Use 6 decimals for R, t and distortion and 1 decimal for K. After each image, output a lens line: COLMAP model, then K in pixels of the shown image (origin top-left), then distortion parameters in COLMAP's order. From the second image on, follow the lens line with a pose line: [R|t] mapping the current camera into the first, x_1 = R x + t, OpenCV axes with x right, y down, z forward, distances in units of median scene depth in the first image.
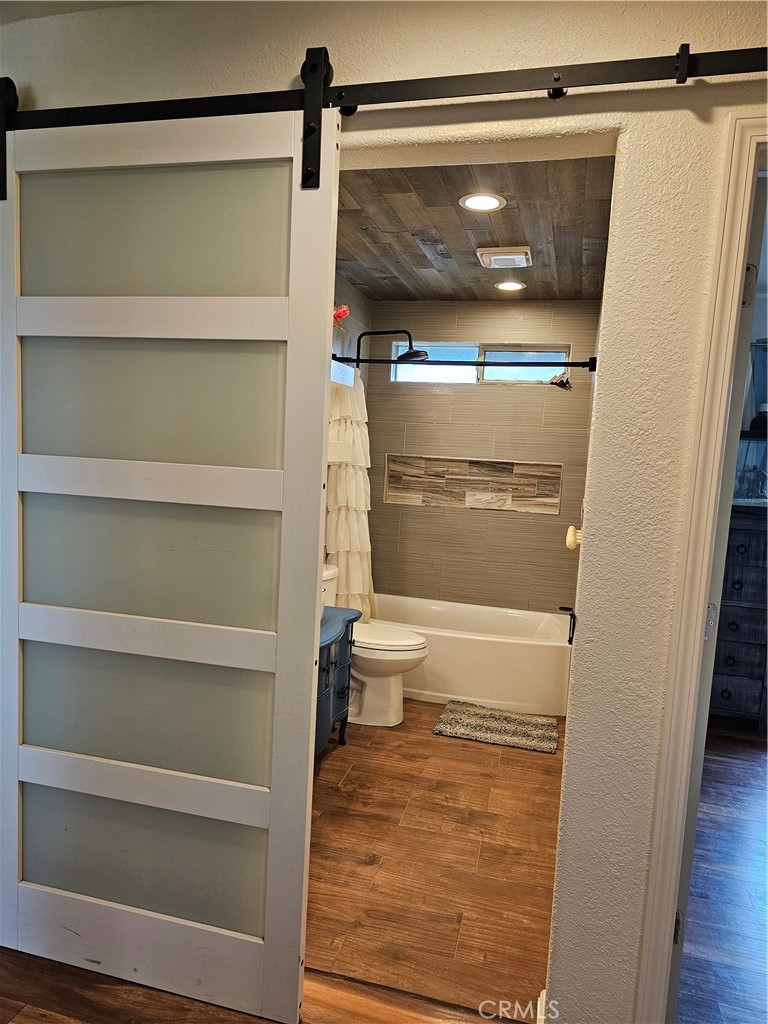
lens RADIAL K [[688.0, 0, 383.3], [0, 688.0, 520.6], [0, 0, 1]] dist [0.055493, -0.050717]
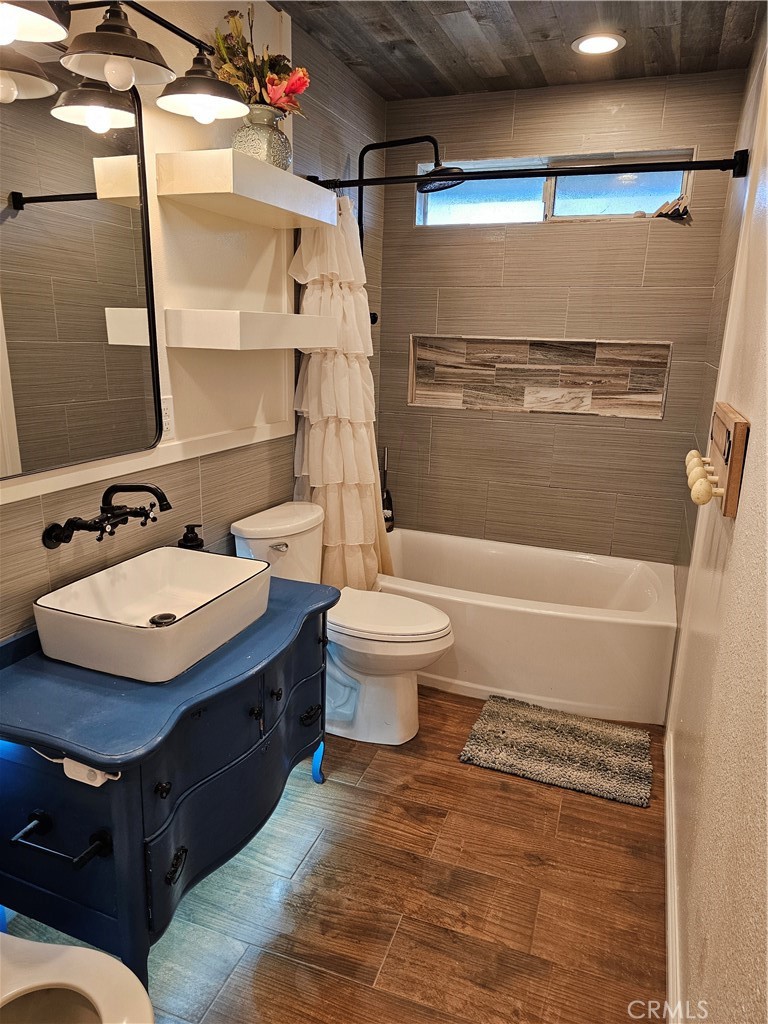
lens RADIAL K [[688.0, 0, 388.2], [0, 688.0, 511.4], [0, 0, 1]] dist [0.055493, -0.050717]
pose [[0.994621, -0.000458, -0.103582, 0.065858], [0.015754, 0.989026, 0.146902, -0.027247], [0.102378, -0.147744, 0.983713, 0.332110]]
